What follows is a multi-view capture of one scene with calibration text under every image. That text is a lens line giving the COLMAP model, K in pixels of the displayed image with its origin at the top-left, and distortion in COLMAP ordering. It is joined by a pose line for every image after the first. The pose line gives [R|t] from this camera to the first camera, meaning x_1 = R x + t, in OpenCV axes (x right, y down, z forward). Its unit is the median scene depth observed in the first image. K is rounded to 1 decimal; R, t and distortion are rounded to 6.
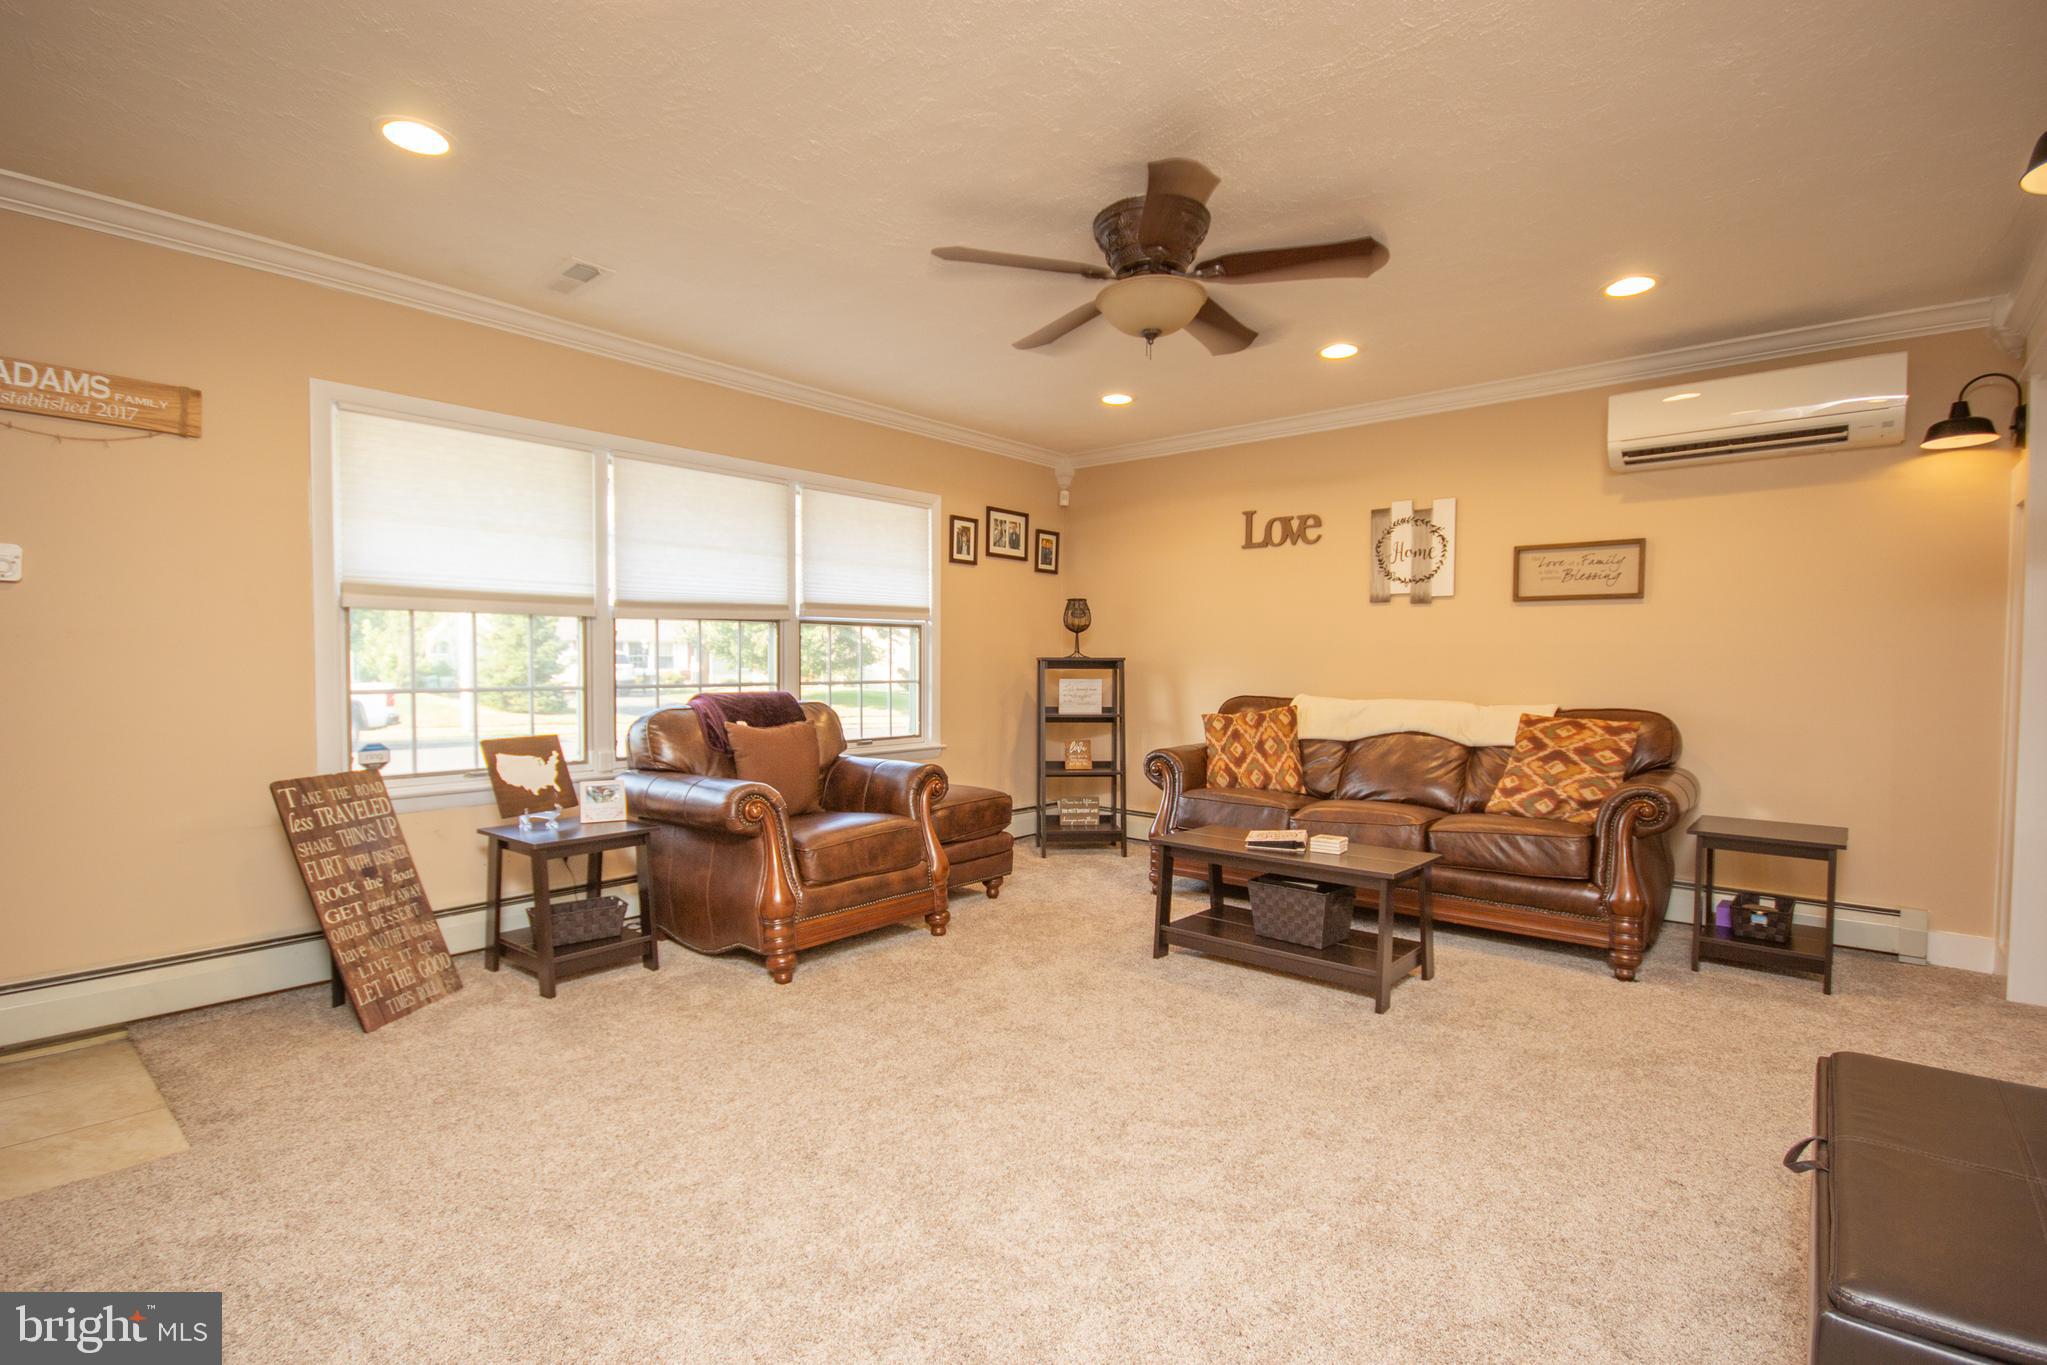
lens RADIAL K [[954.6, 0, 1014.7], [0, 954.6, 686.1], [0, 0, 1]] dist [-0.001905, -0.000353]
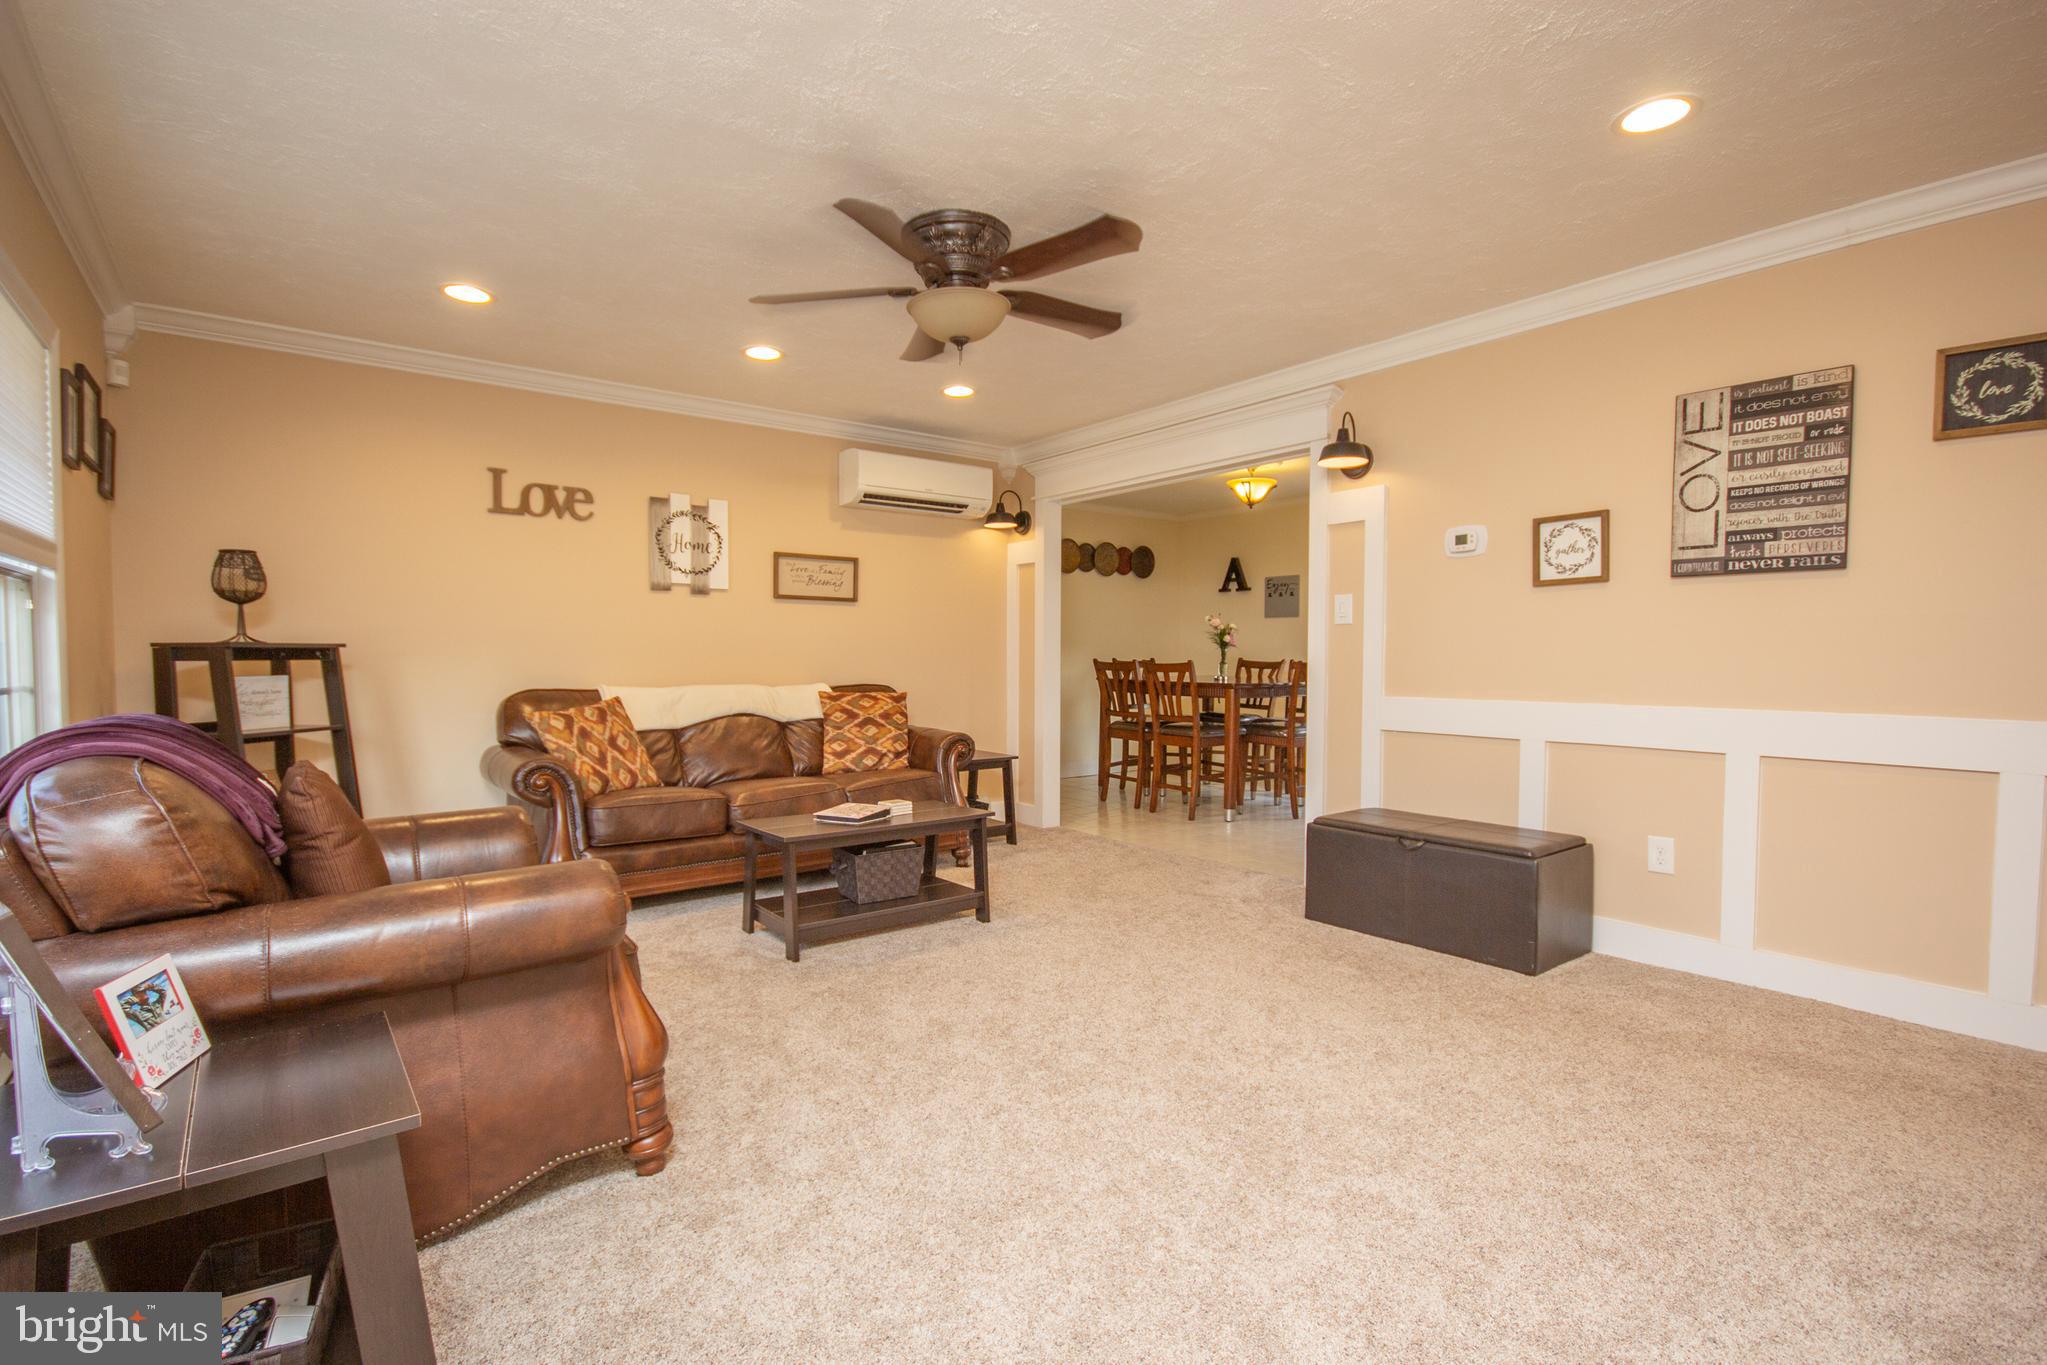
lens RADIAL K [[954.6, 0, 1014.7], [0, 954.6, 686.1], [0, 0, 1]] dist [-0.001905, -0.000353]
pose [[0.203028, -0.036857, 0.978479, -0.551939], [0.025948, 0.999143, 0.032252, -0.009960], [-0.978829, 0.018842, 0.203810, 0.447947]]
